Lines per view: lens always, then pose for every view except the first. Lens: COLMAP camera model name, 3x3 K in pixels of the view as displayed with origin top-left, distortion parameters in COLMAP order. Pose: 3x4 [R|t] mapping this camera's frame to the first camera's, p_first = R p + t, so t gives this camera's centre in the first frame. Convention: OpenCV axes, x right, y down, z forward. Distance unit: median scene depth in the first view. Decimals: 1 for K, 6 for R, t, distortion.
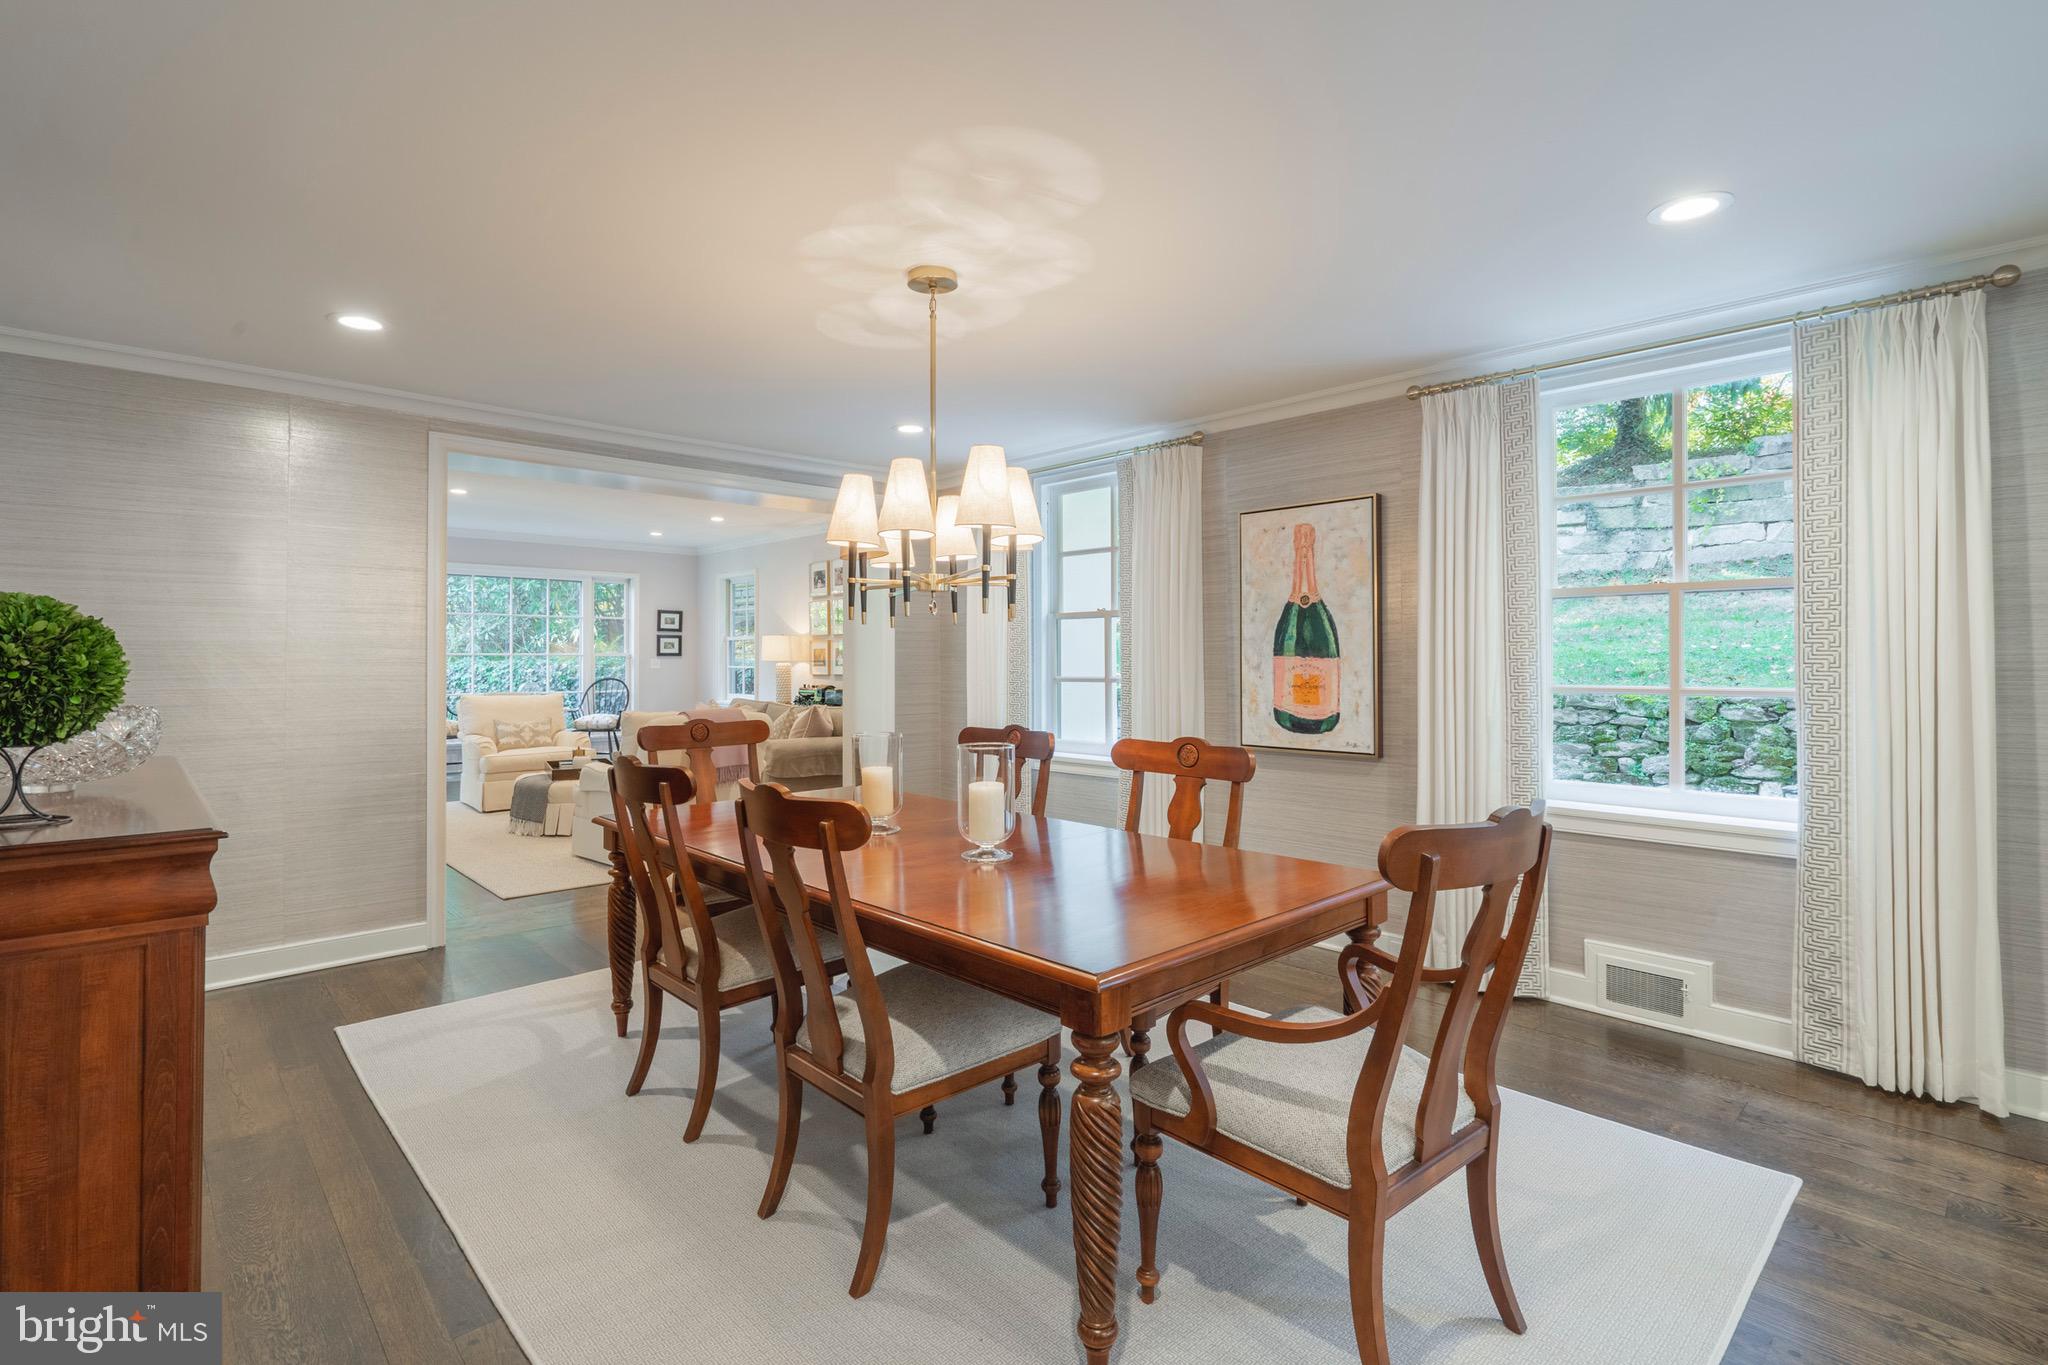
lens RADIAL K [[960.2, 0, 1032.3], [0, 960.2, 667.1], [0, 0, 1]] dist [0.000019, 0.000295]
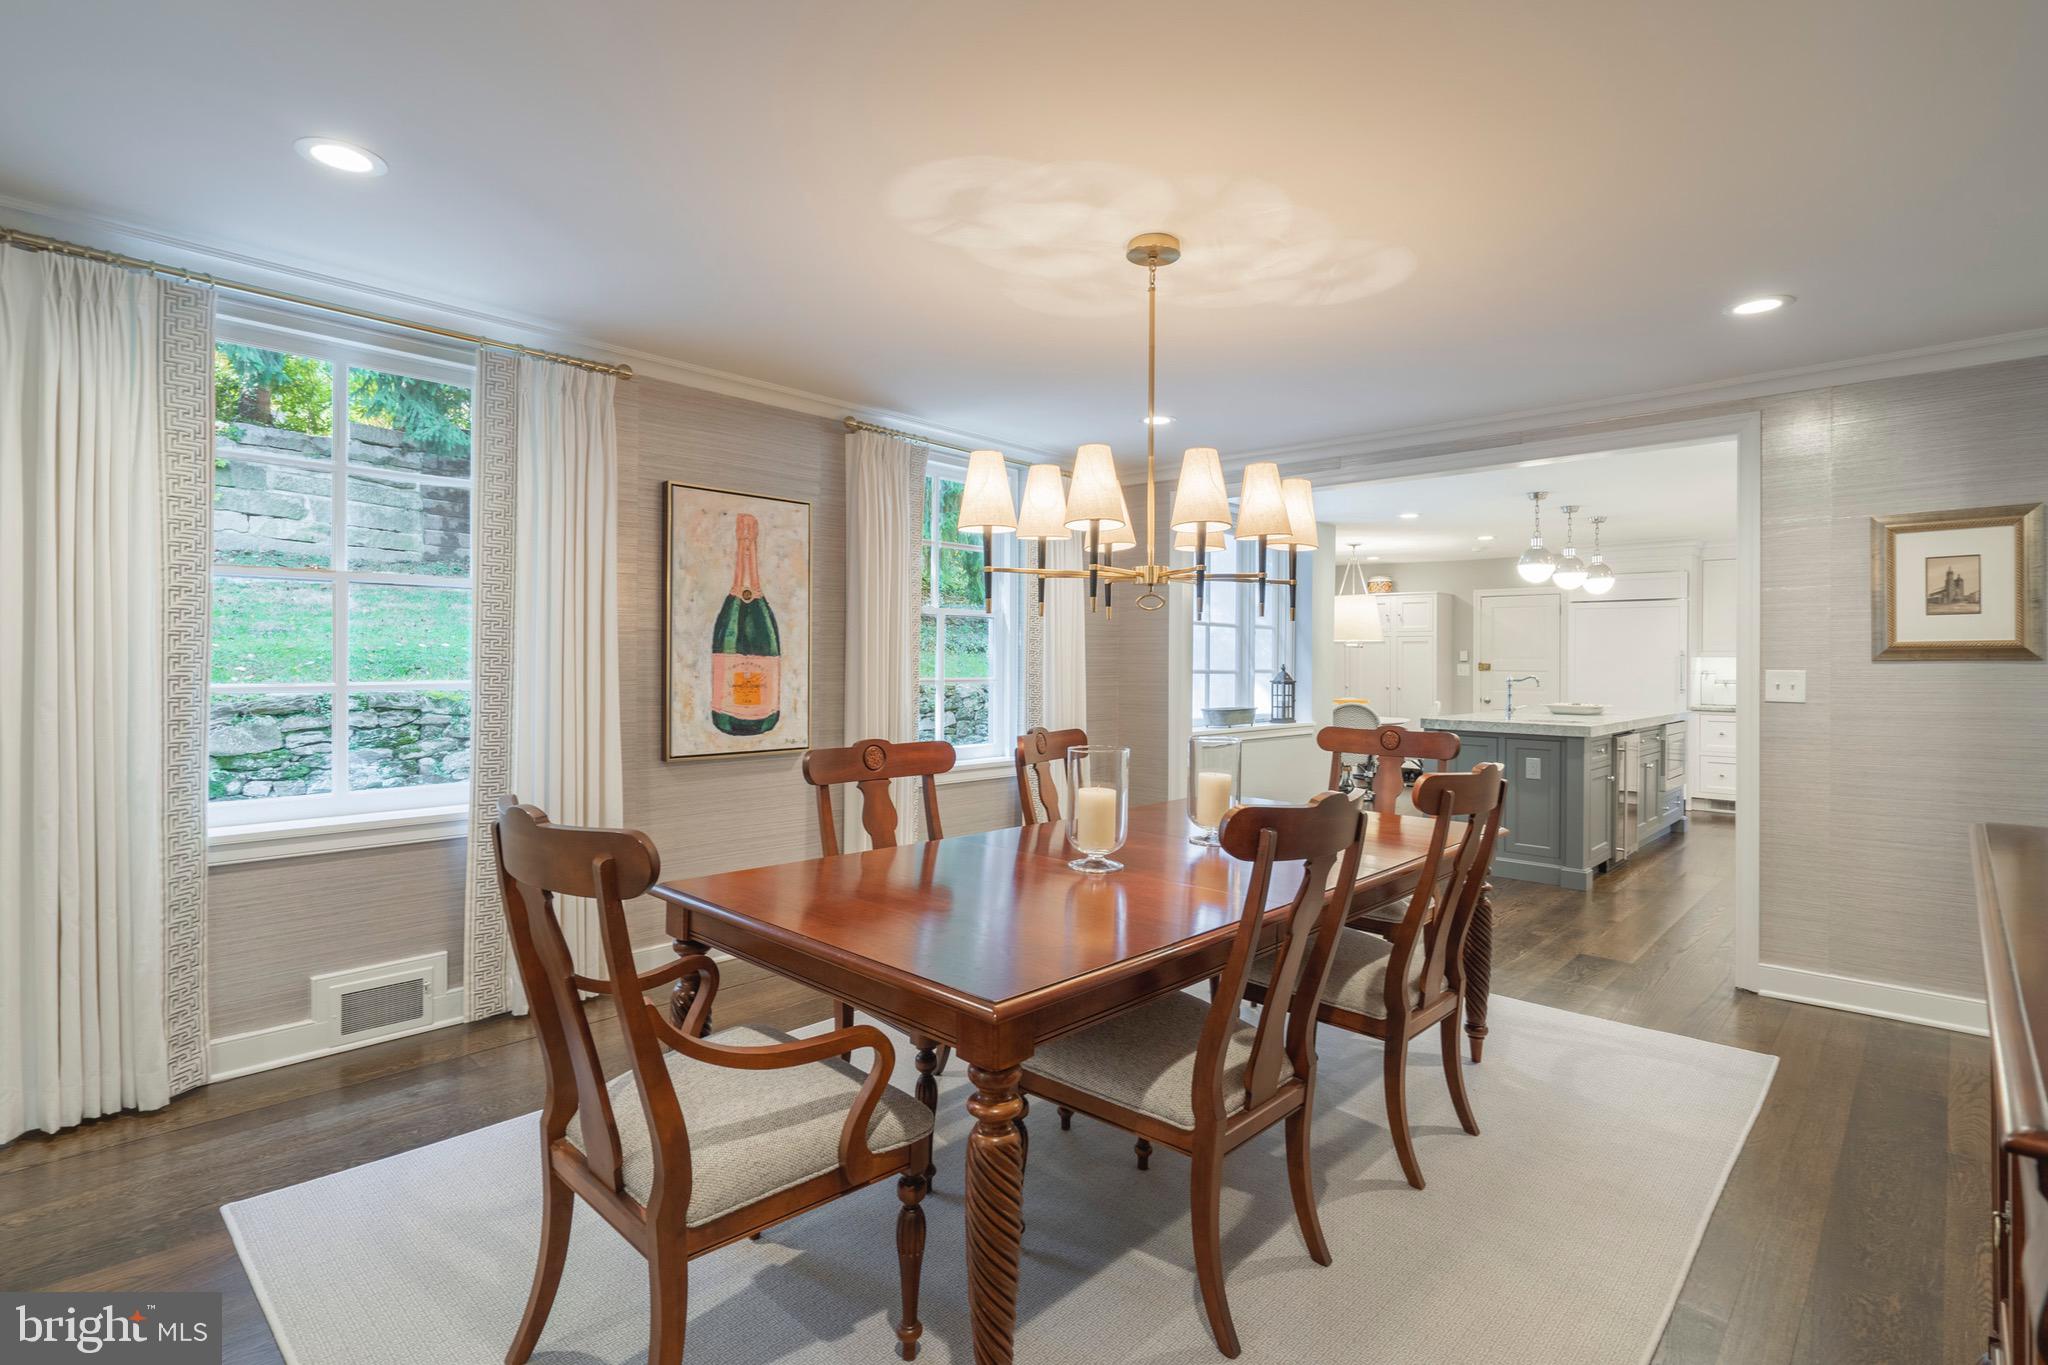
lens RADIAL K [[960.2, 0, 1032.3], [0, 960.2, 667.1], [0, 0, 1]] dist [0.000019, 0.000295]
pose [[-0.046783, -0.003538, 0.998899, -0.670724], [0.000533, 0.999993, 0.003567, -0.001518], [-0.998905, 0.000699, -0.046781, 0.754771]]
